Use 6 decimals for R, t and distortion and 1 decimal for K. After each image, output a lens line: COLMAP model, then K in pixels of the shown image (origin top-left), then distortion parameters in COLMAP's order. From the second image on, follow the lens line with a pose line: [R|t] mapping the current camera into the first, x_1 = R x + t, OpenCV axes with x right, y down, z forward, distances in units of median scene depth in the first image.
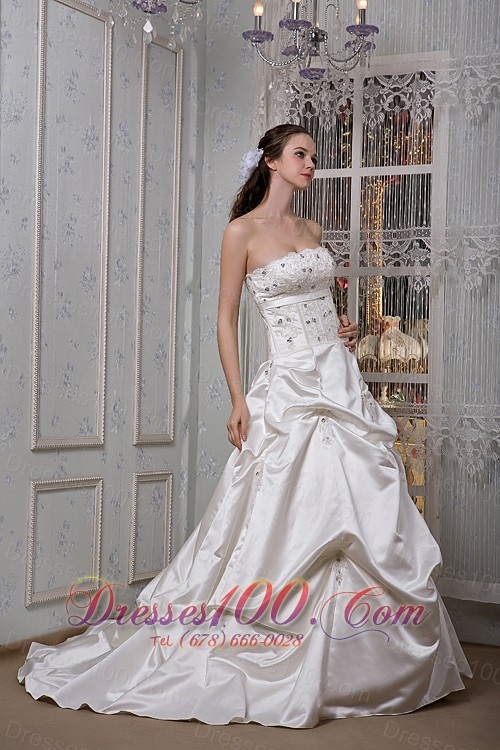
lens RADIAL K [[1459.4, 0, 249.8], [0, 1459.4, 357.8], [0, 0, 1]] dist [0.427435, -0.173144]
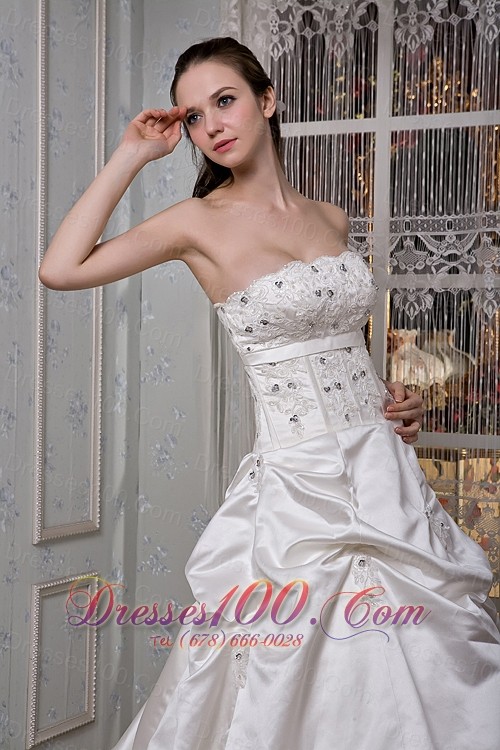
lens RADIAL K [[1459.4, 0, 249.8], [0, 1459.4, 357.8], [0, 0, 1]] dist [0.427435, -0.173144]
pose [[0.999516, -0.007782, 0.030129, -0.005449], [0.007166, 0.999764, 0.020530, -0.040489], [-0.030281, -0.020305, 0.999335, 0.376163]]
